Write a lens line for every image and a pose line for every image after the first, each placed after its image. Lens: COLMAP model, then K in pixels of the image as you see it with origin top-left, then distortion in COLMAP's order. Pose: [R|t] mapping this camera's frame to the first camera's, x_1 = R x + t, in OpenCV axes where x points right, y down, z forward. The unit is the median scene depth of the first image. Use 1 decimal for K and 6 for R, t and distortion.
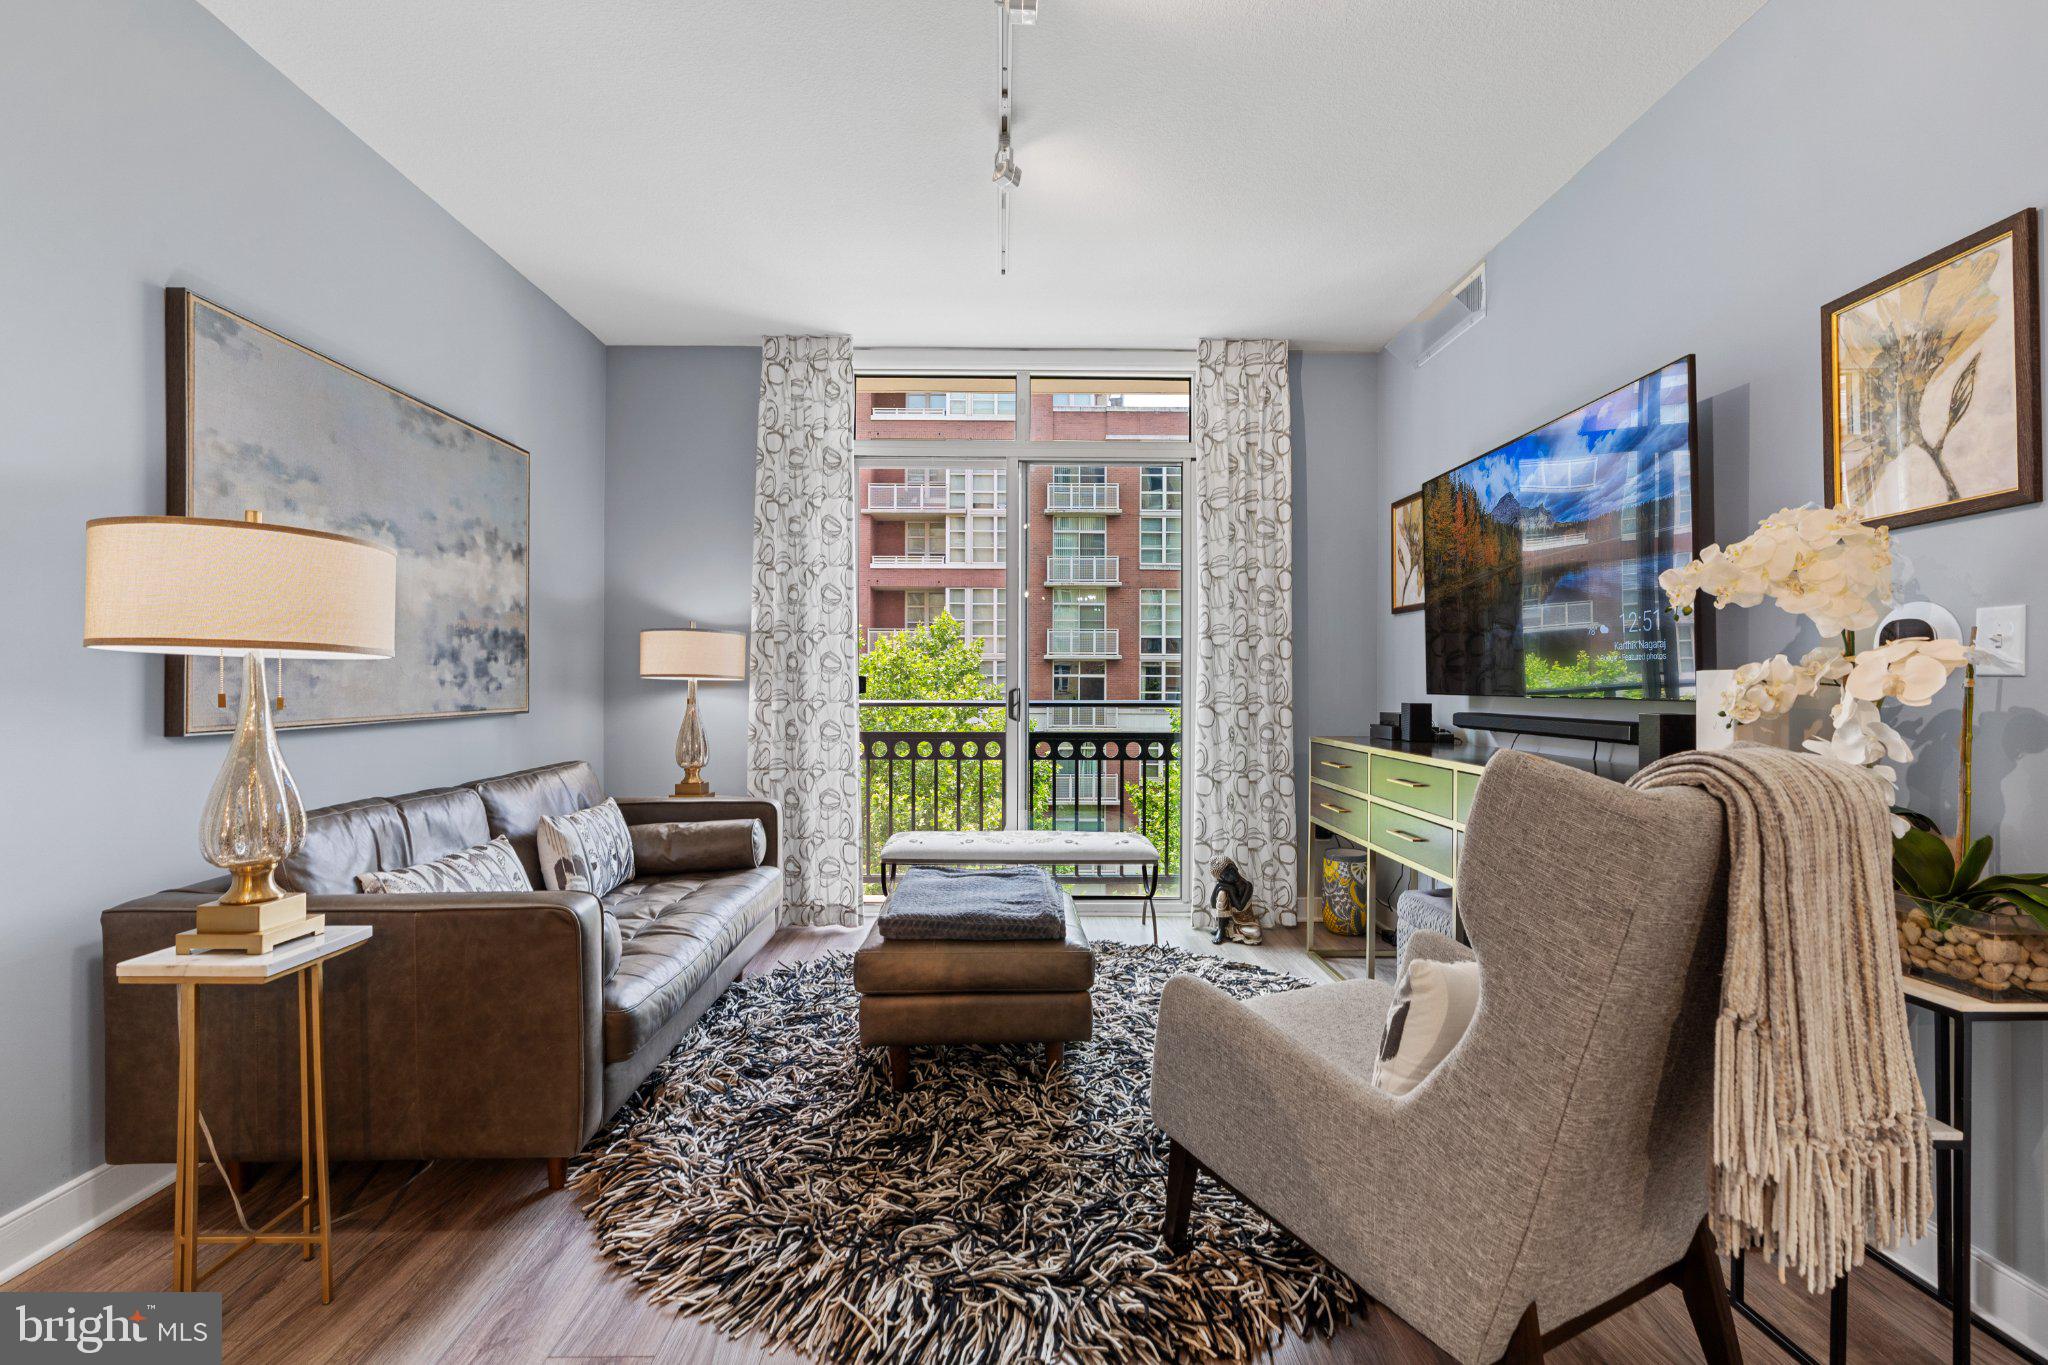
lens RADIAL K [[936.7, 0, 1020.0], [0, 936.7, 684.0], [0, 0, 1]] dist [-0.013090, 0.004956]
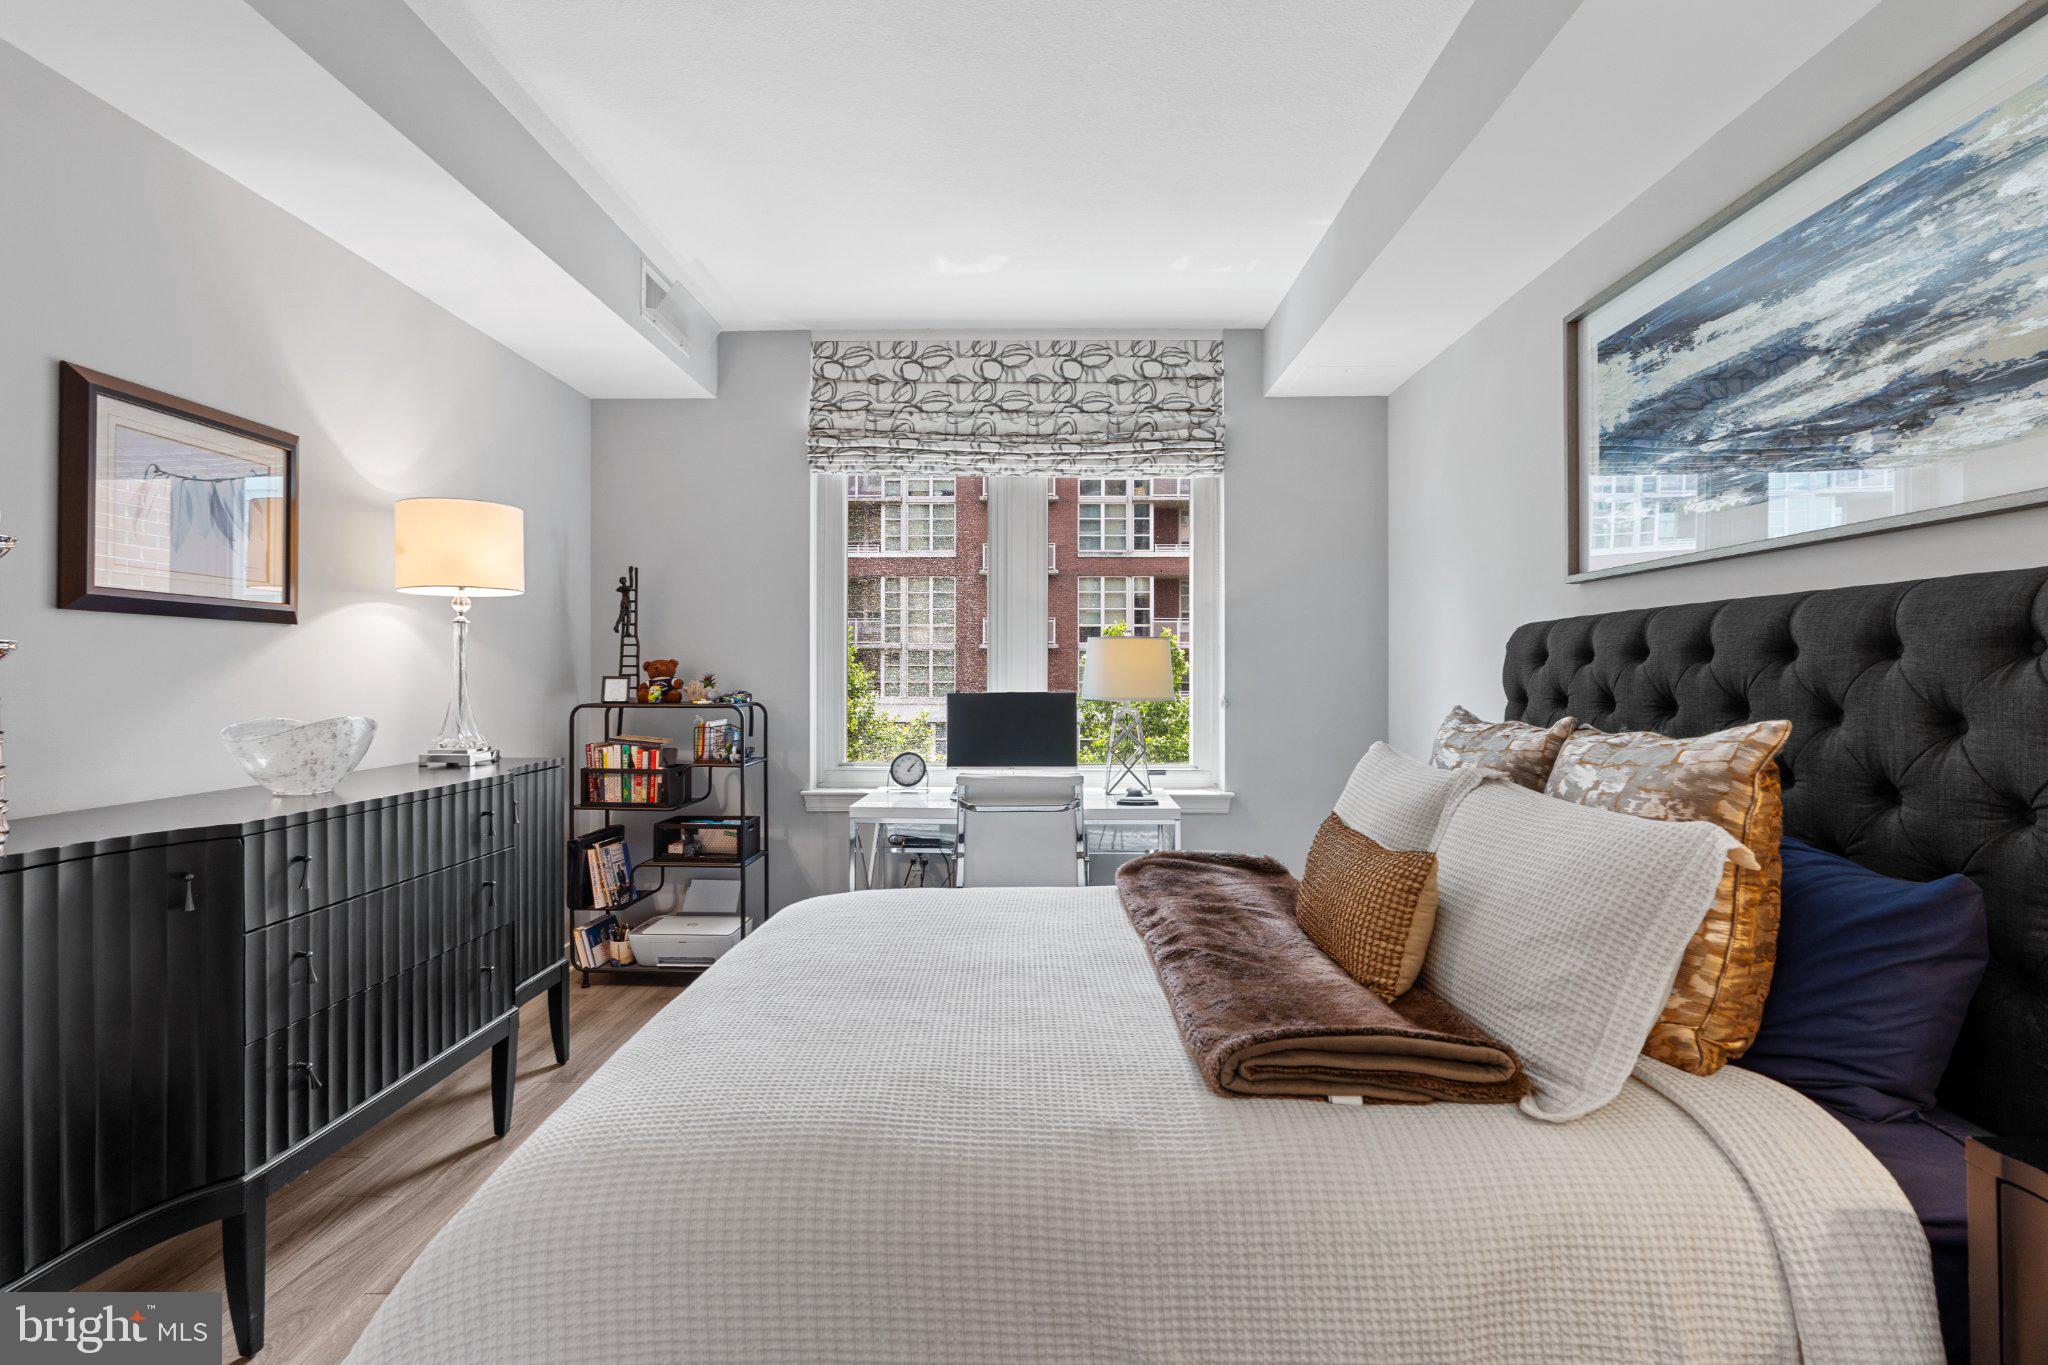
lens RADIAL K [[936.7, 0, 1021.0], [0, 936.7, 678.9], [0, 0, 1]] dist [-0.013090, 0.004956]
pose [[0.999599, -0.003224, -0.028125, 1.068841], [0.003474, 0.999955, 0.008864, -0.028764], [0.028095, -0.008958, 0.999565, 0.127898]]
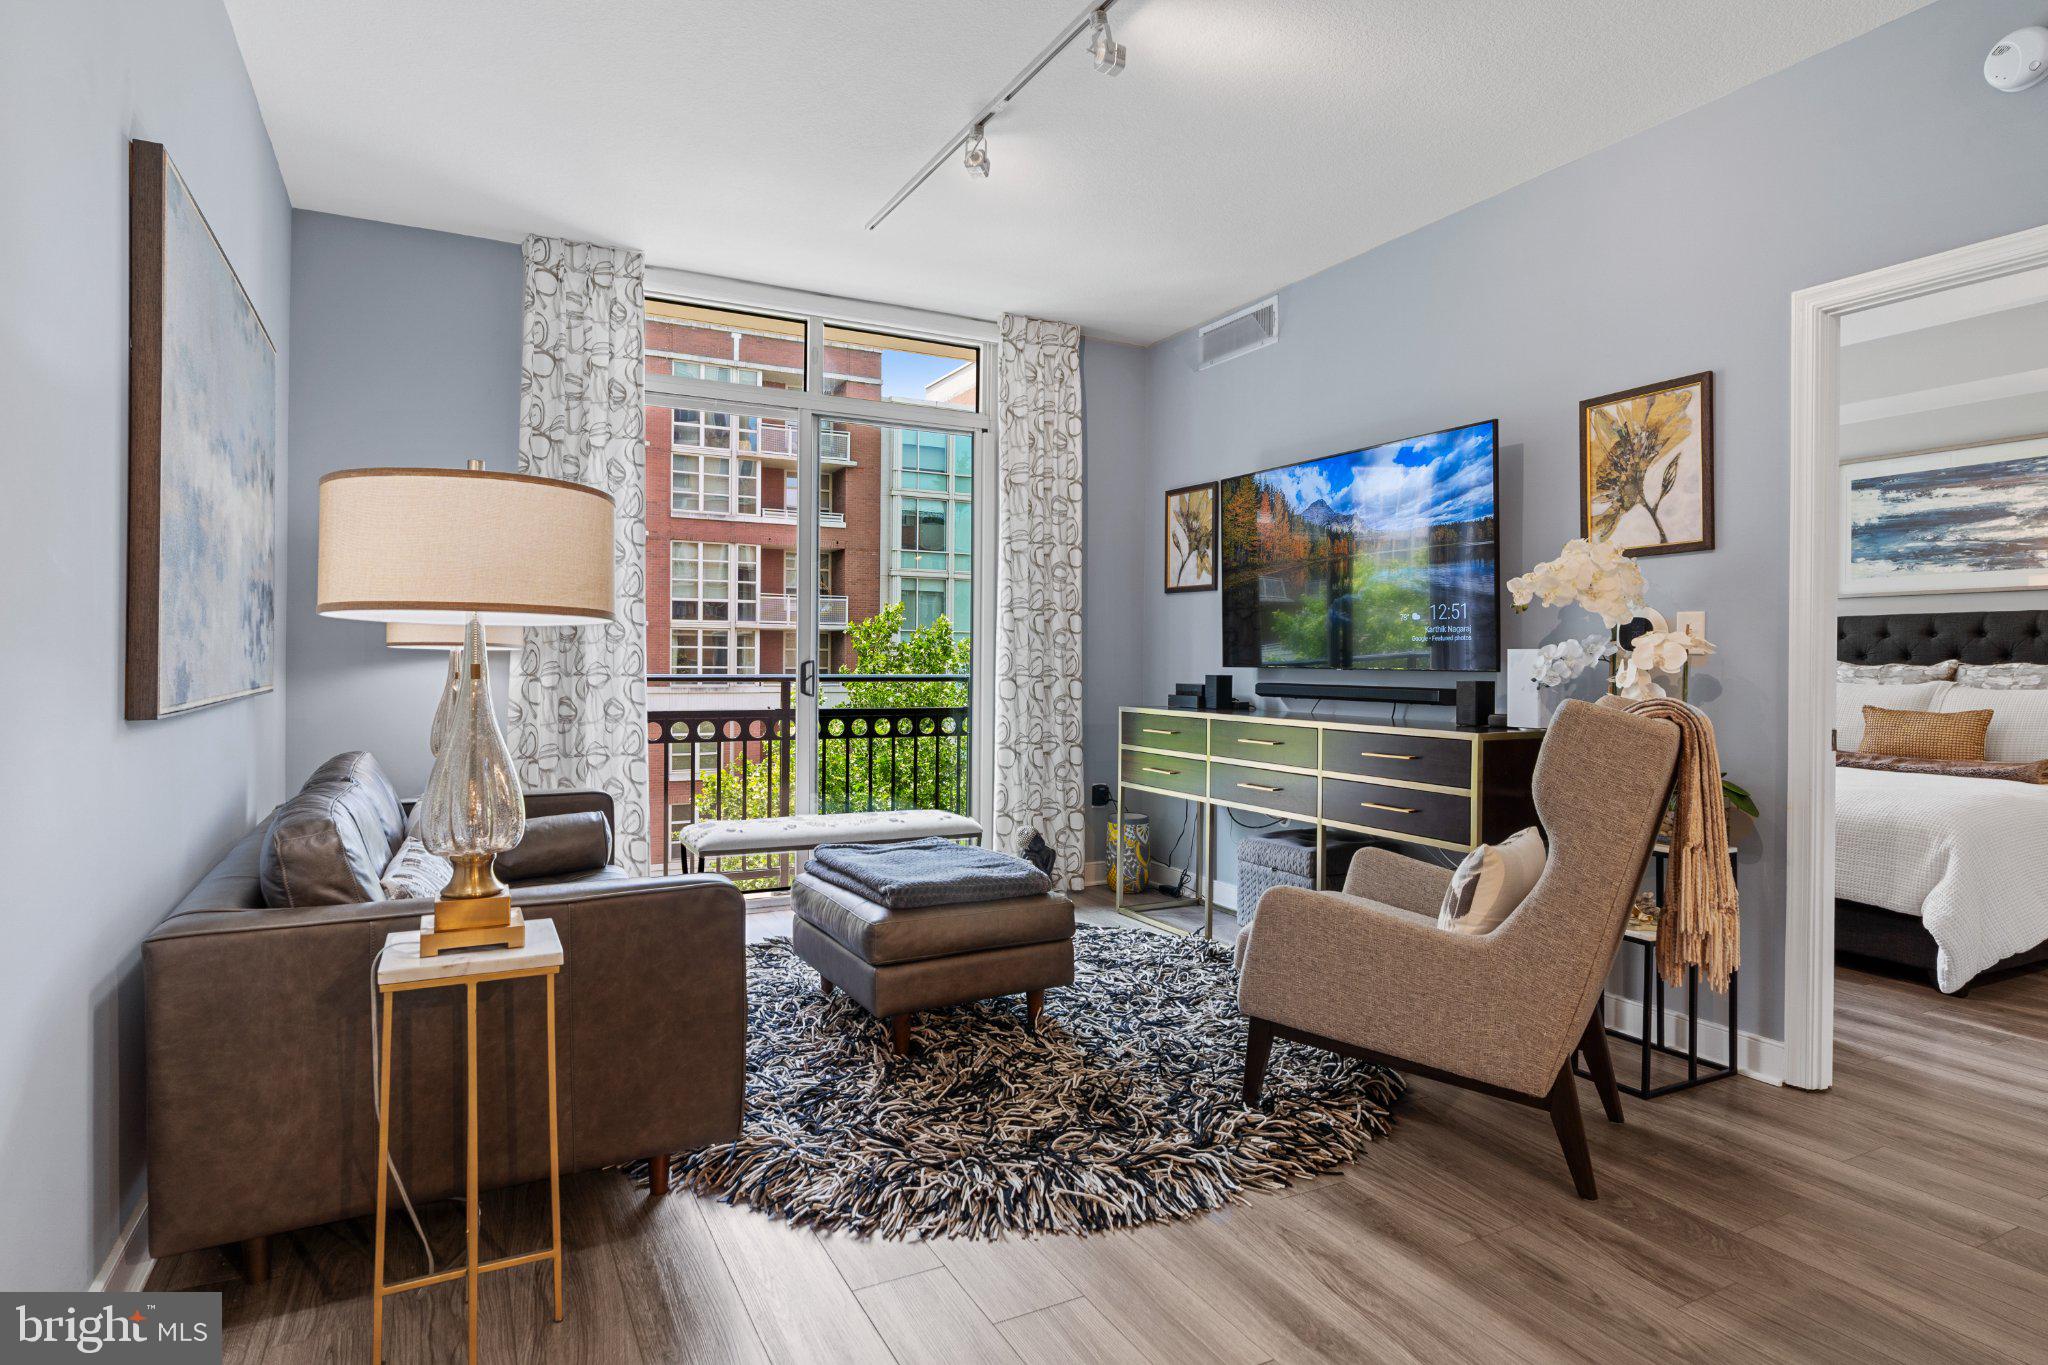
lens RADIAL K [[1113.6, 0, 1026.3], [0, 1113.6, 661.8], [0, 0, 1]] dist [-0.013511, 0.009973]
pose [[0.891697, 0.002120, 0.452628, -0.394146], [-0.004036, 0.999987, 0.003268, 0.001134], [-0.452615, -0.004741, 0.891693, -0.093002]]
